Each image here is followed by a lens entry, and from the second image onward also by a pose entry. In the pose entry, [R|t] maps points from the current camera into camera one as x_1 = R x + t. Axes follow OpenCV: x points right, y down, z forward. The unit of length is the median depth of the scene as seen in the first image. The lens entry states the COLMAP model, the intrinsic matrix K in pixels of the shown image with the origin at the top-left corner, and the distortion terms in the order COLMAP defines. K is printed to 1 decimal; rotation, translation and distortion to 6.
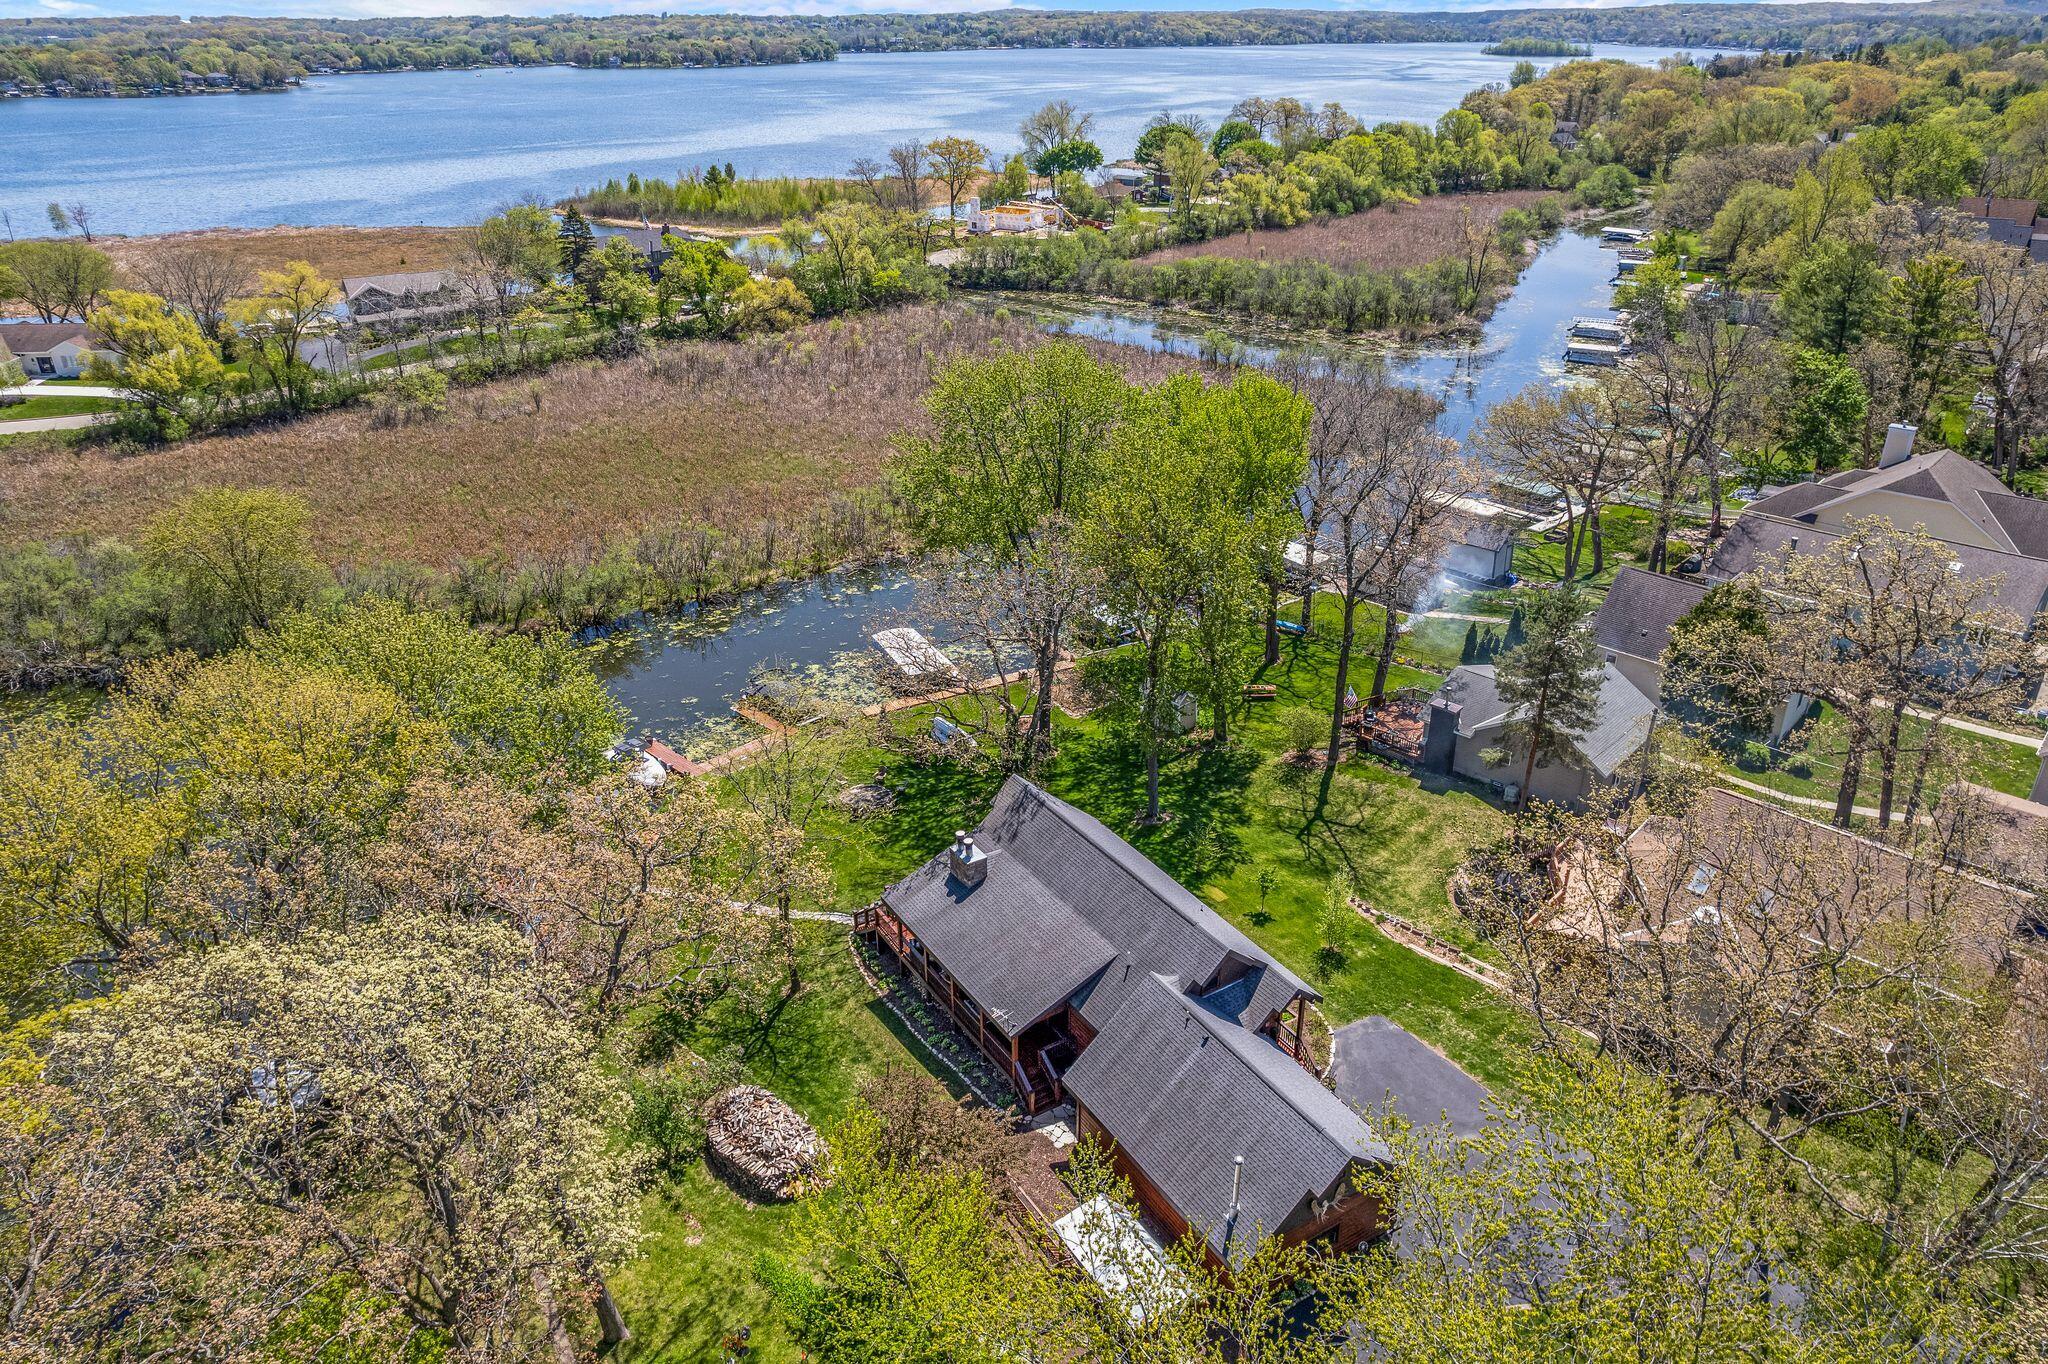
lens RADIAL K [[1338.6, 0, 1019.0], [0, 1338.6, 674.4], [0, 0, 1]] dist [-0.078230, 0.072190]
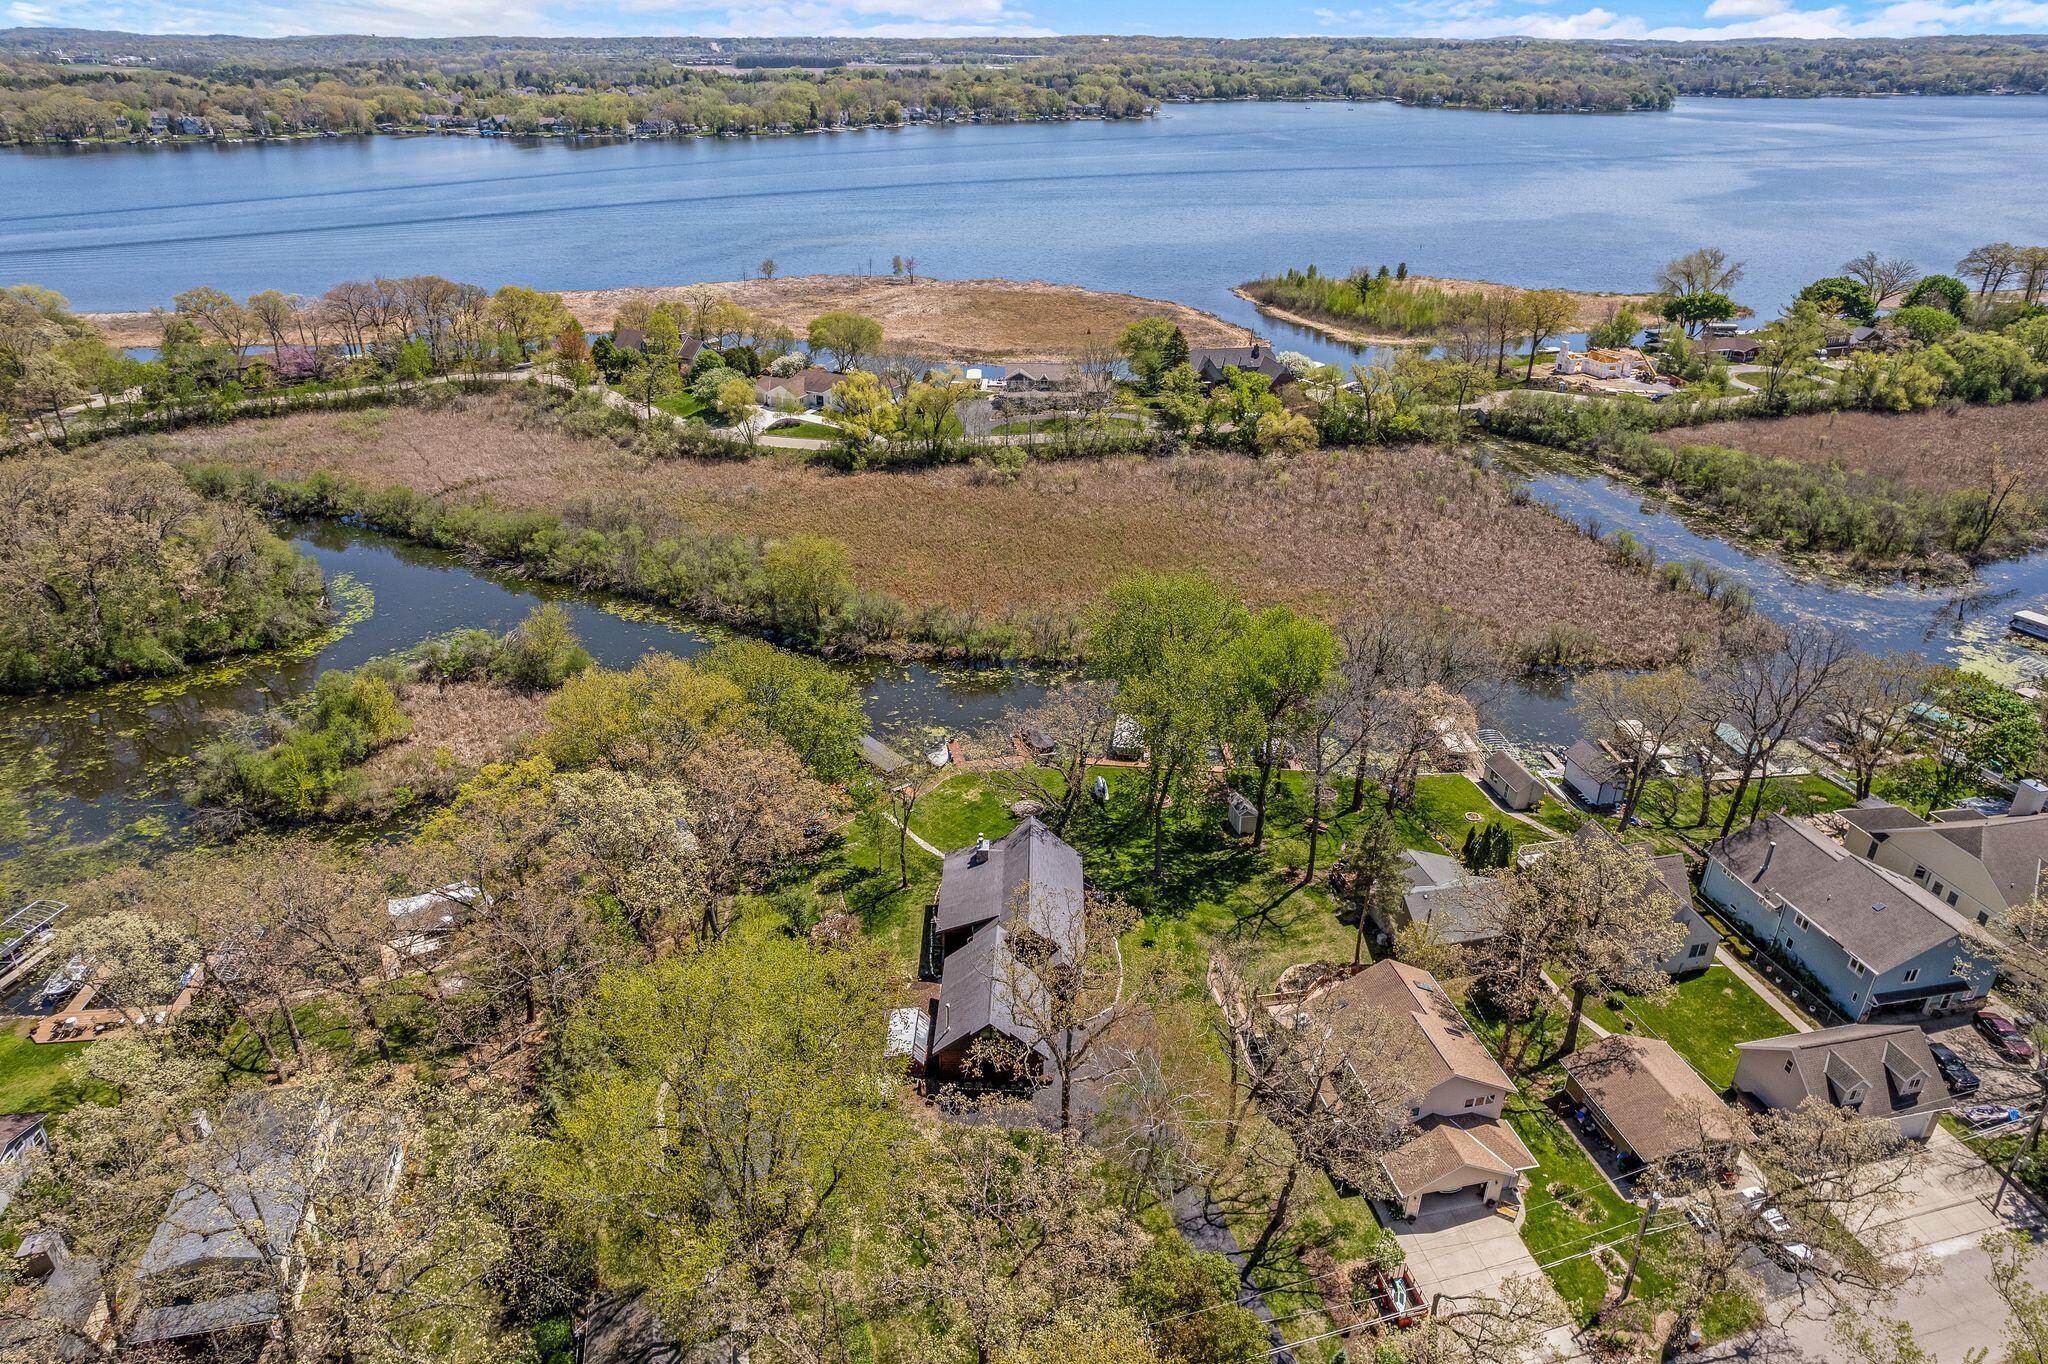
lens RADIAL K [[1301.8, 0, 1023.6], [0, 1301.8, 724.3], [0, 0, 1]] dist [-0.069232, 0.056211]
pose [[0.830080, 0.277627, -0.483623, 0.259399], [-0.257000, 0.960124, 0.110055, -0.076266], [0.494892, 0.032937, 0.868330, -0.177344]]
